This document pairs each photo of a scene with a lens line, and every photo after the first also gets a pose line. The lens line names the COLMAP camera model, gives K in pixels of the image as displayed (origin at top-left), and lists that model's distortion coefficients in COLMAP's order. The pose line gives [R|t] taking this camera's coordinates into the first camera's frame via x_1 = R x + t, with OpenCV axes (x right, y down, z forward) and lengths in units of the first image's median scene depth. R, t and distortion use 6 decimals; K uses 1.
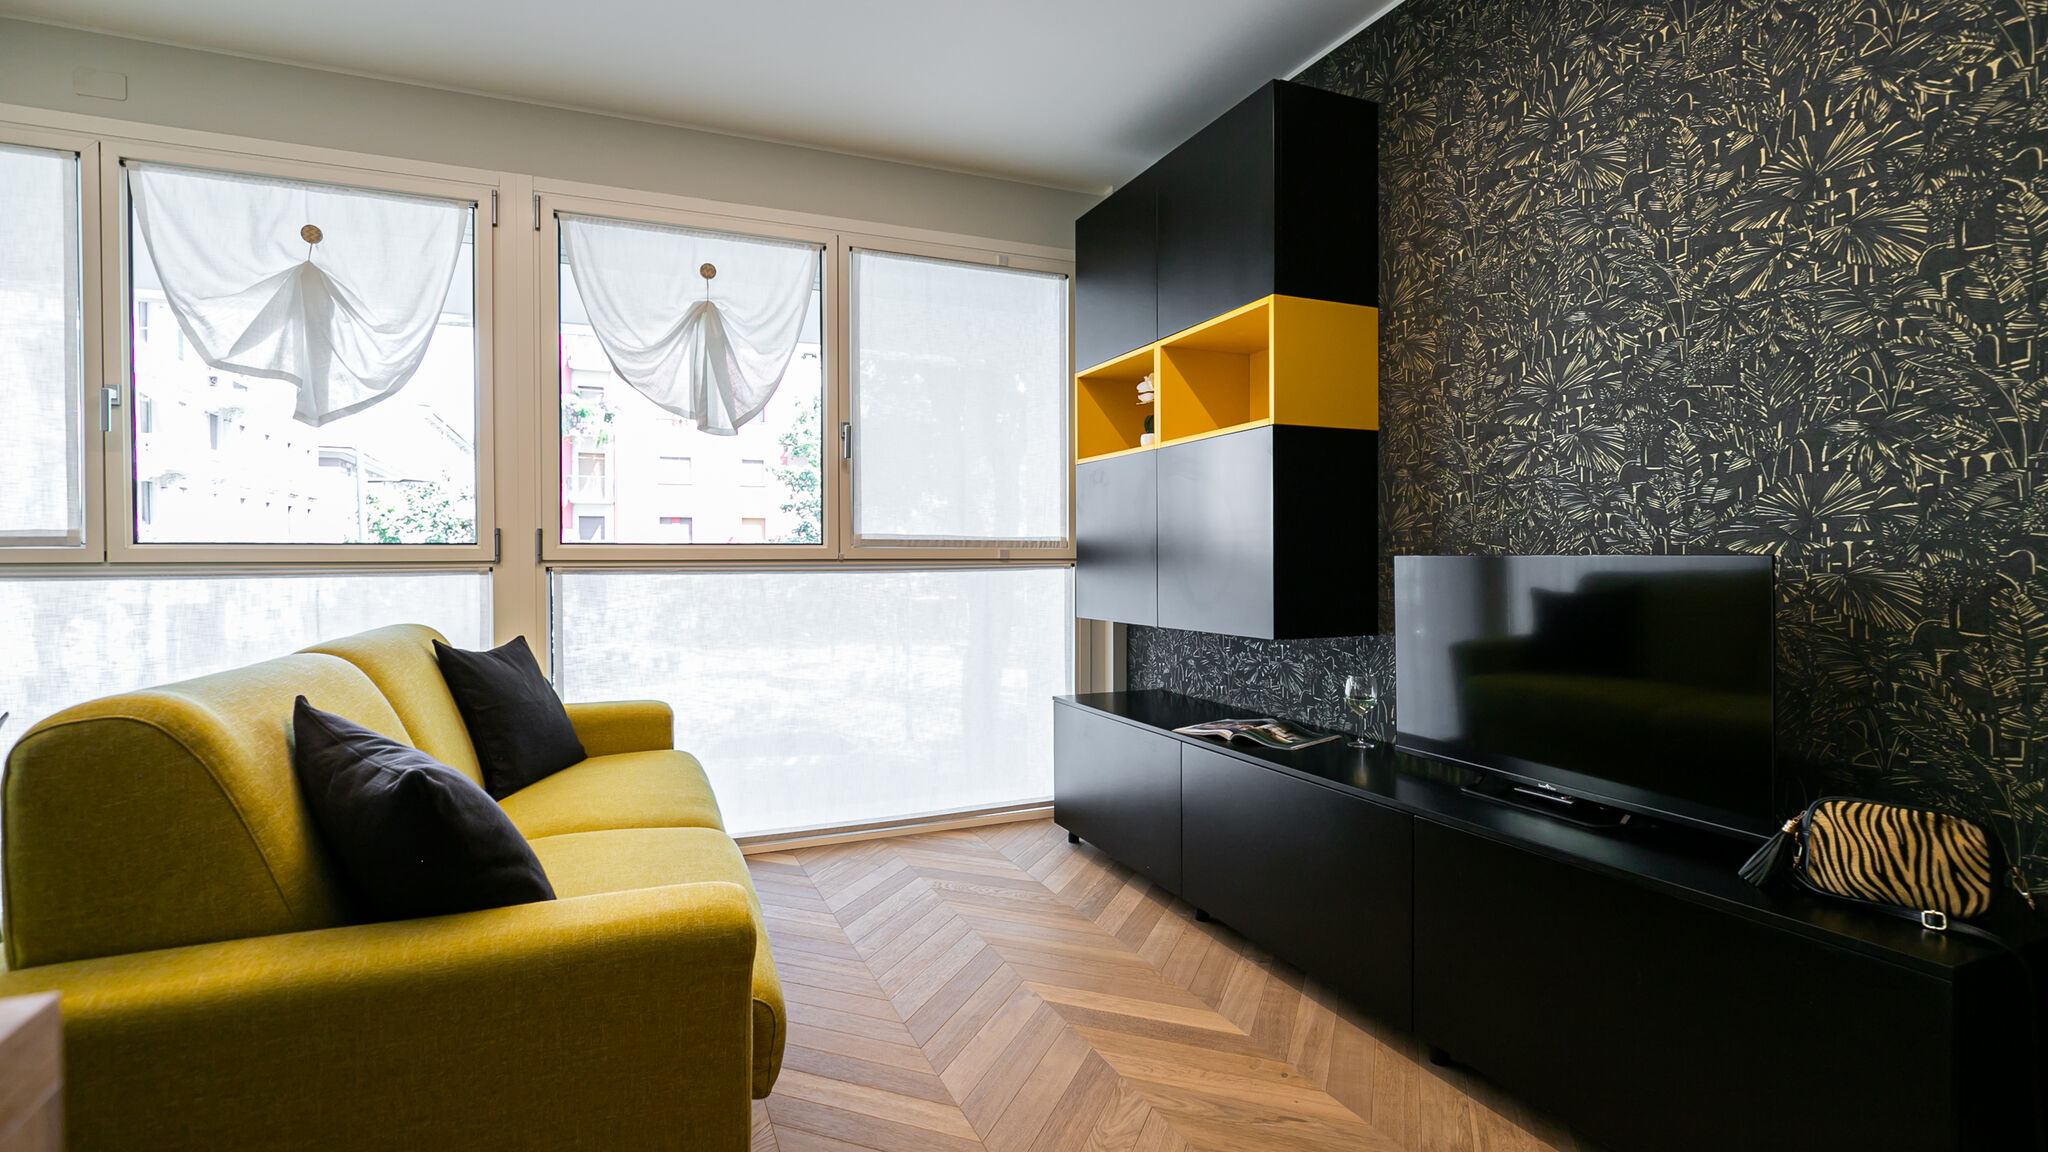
lens RADIAL K [[946.3, 0, 1027.6], [0, 946.3, 570.1], [0, 0, 1]] dist [-0.011494, 0.002347]
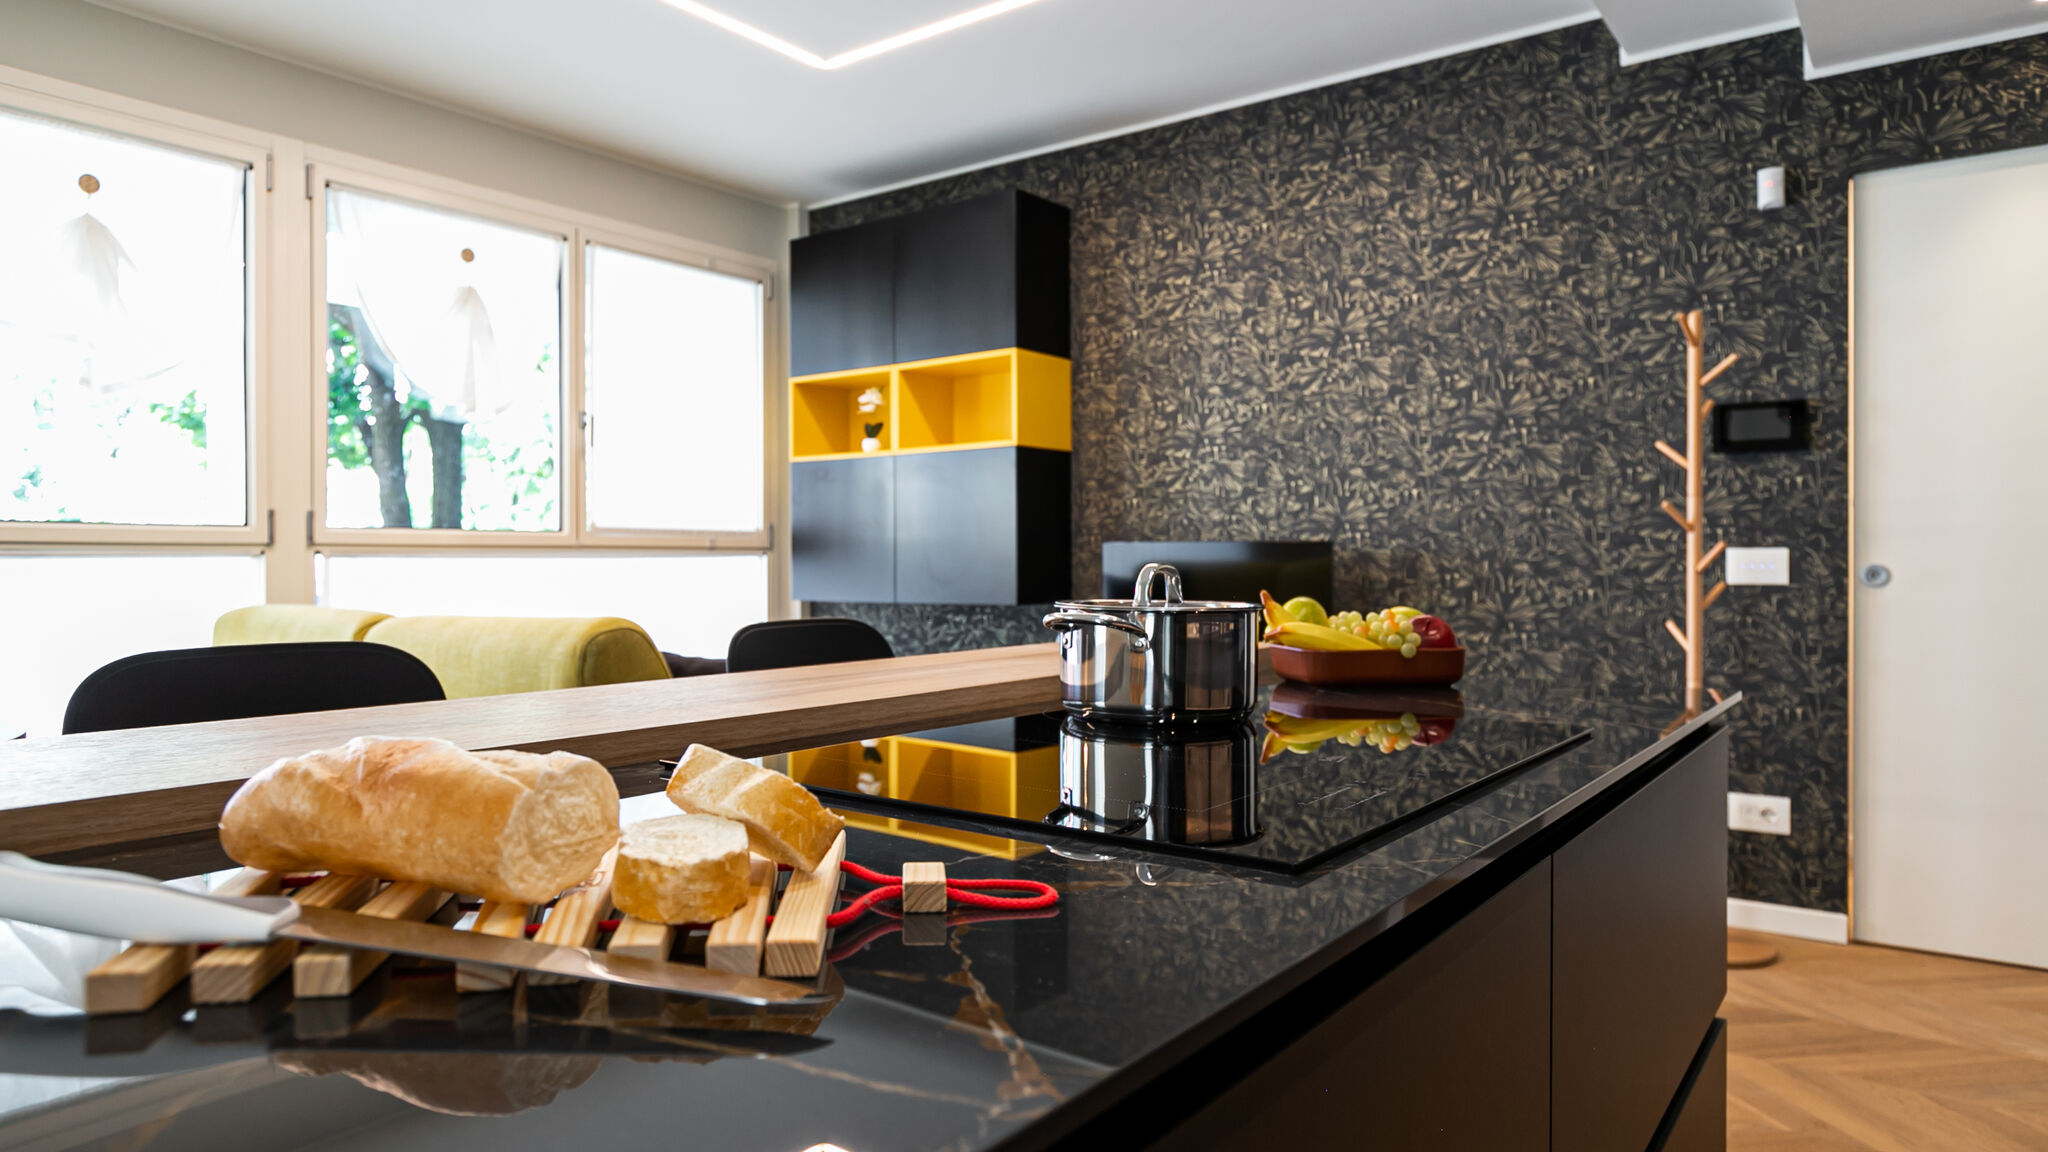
lens RADIAL K [[1259.6, 0, 962.3], [0, 1259.6, 559.9], [0, 0, 1]] dist [-0.000806, -0.001246]
pose [[0.883710, 0.003893, 0.468018, -0.655660], [0.003290, 0.999889, -0.014530, 0.036533], [-0.468022, 0.014380, 0.883600, -0.556471]]
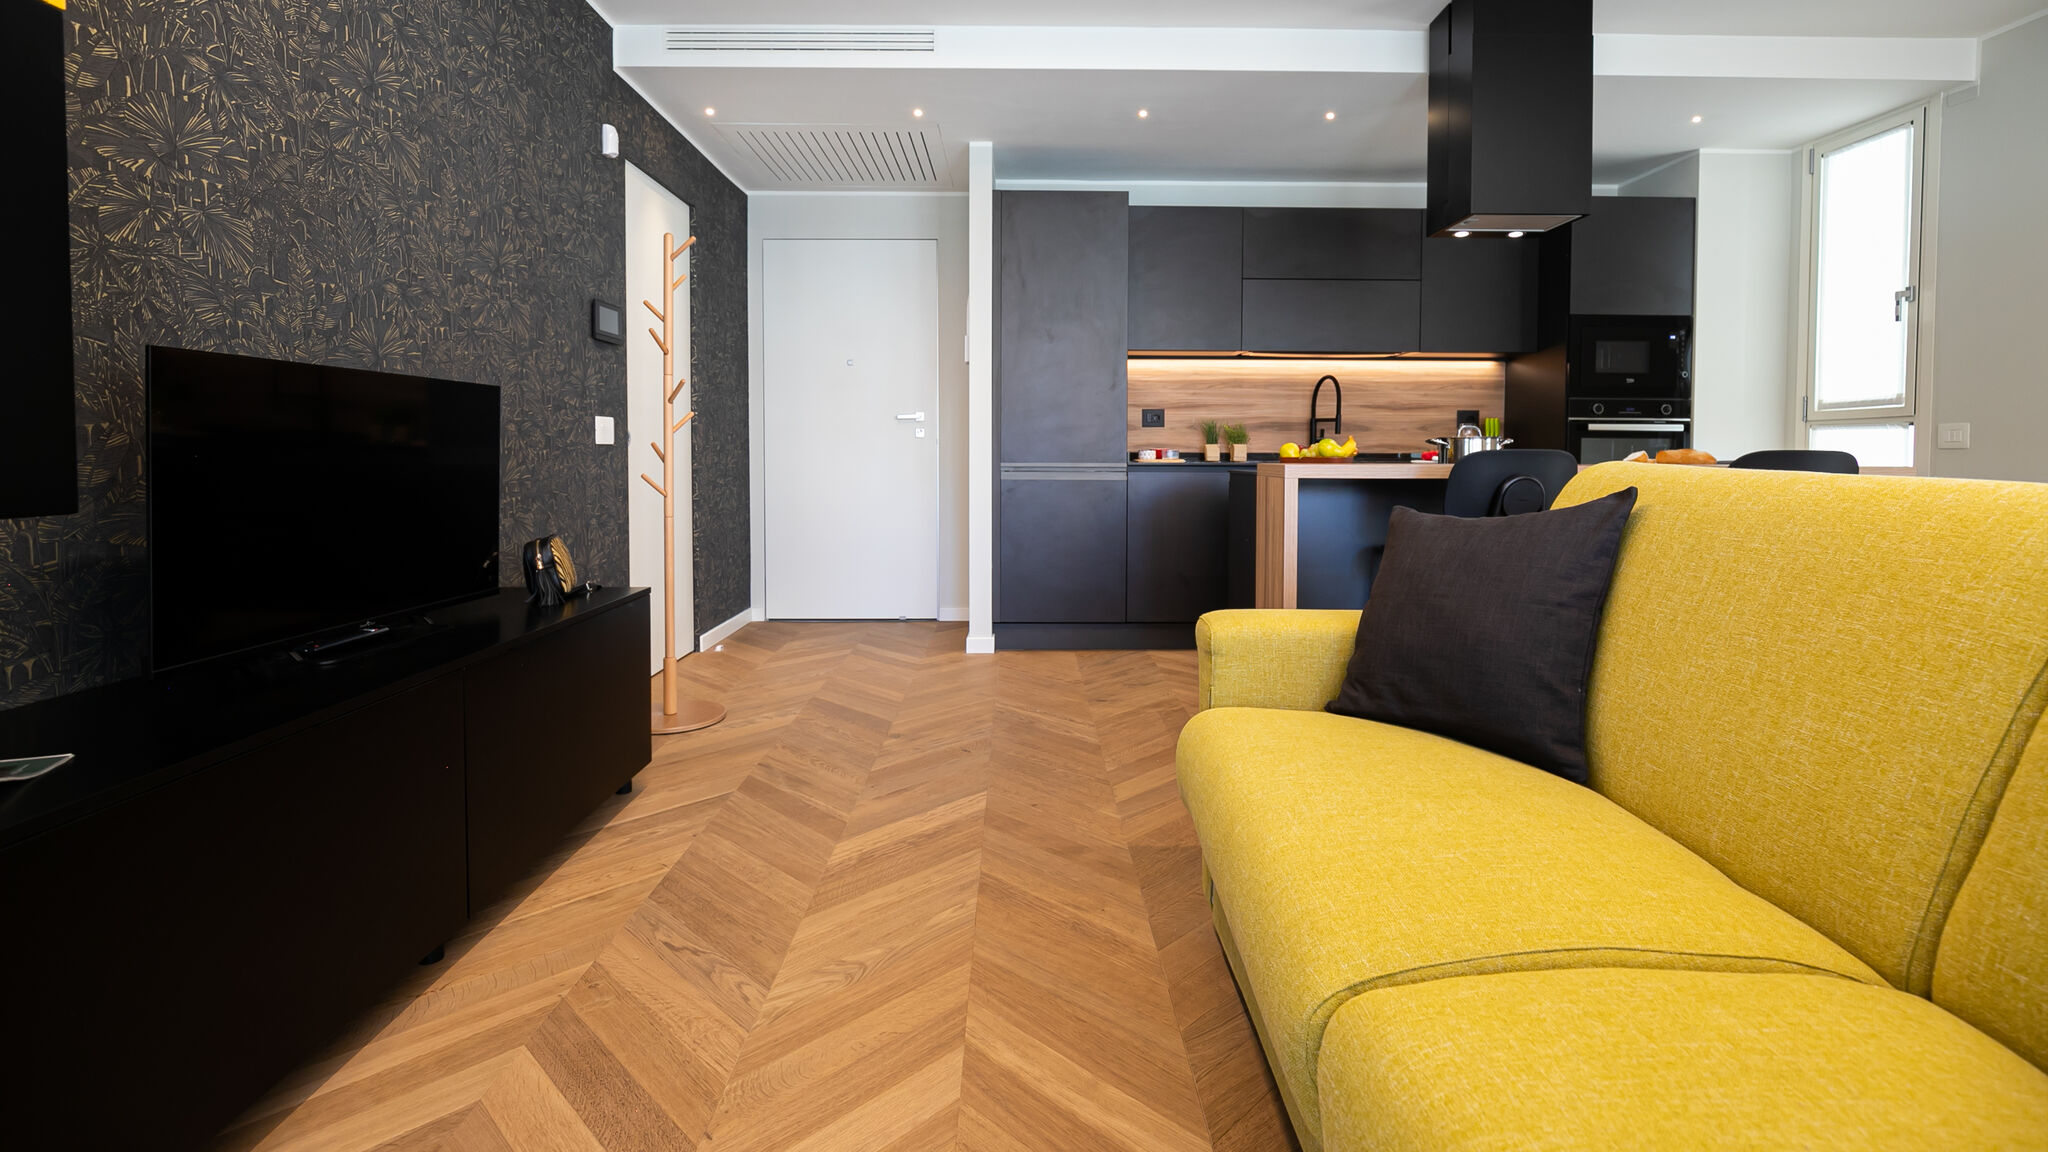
lens RADIAL K [[946.3, 0, 1028.9], [0, 946.3, 476.1], [0, 0, 1]] dist [-0.011494, 0.002347]
pose [[-0.919284, -0.007262, 0.393527, -0.318600], [0.008423, 0.999238, 0.038116, 0.045754], [-0.393504, 0.038355, -0.918522, 1.255035]]
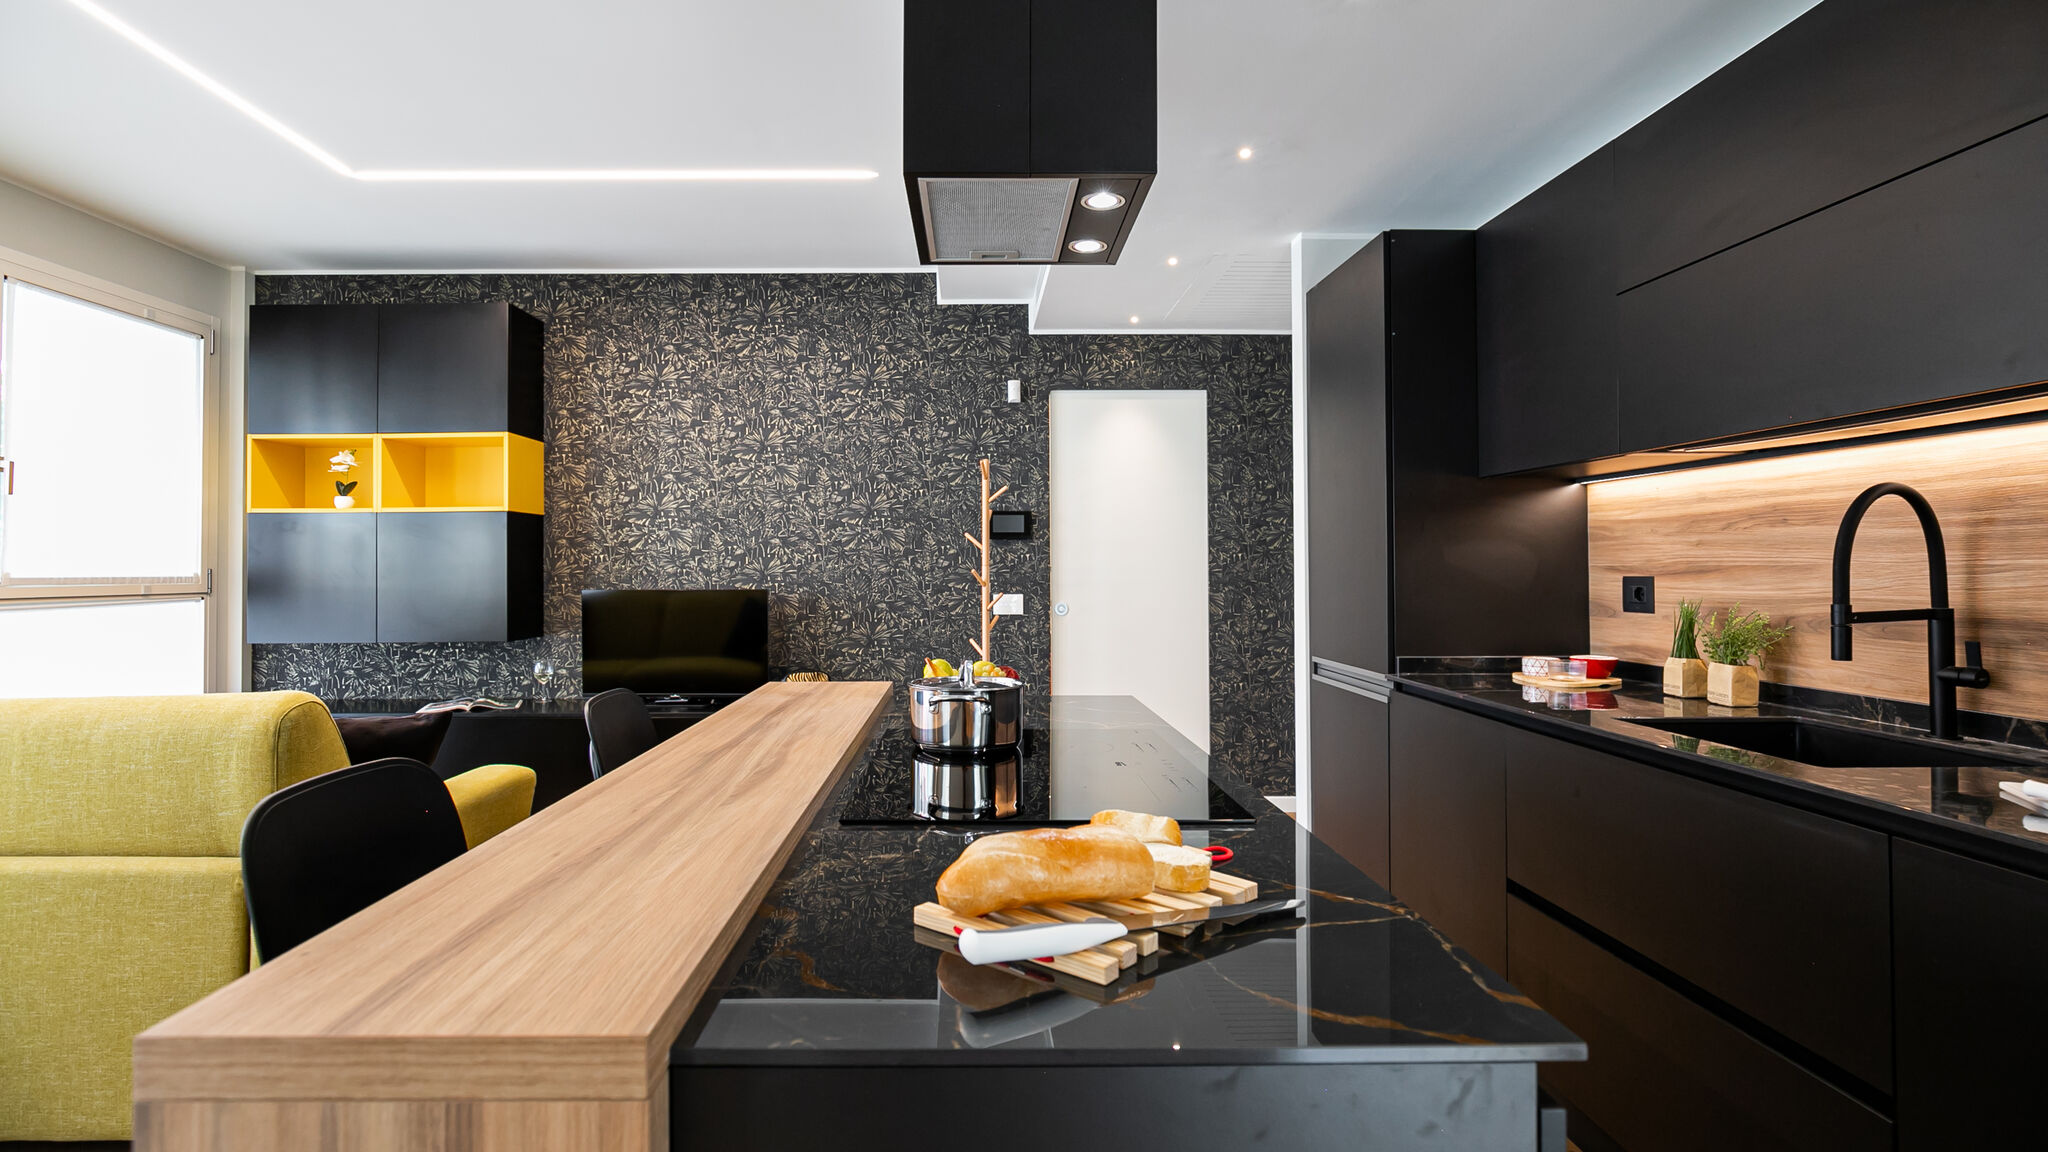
lens RADIAL K [[946.3, 0, 976.3], [0, 946.3, 561.9], [0, 0, 1]] dist [-0.011494, 0.002347]
pose [[0.392160, 0.011780, 0.919821, -0.950206], [0.013825, 0.999730, -0.018698, -0.022462], [-0.919793, 0.020049, 0.391891, -0.406472]]
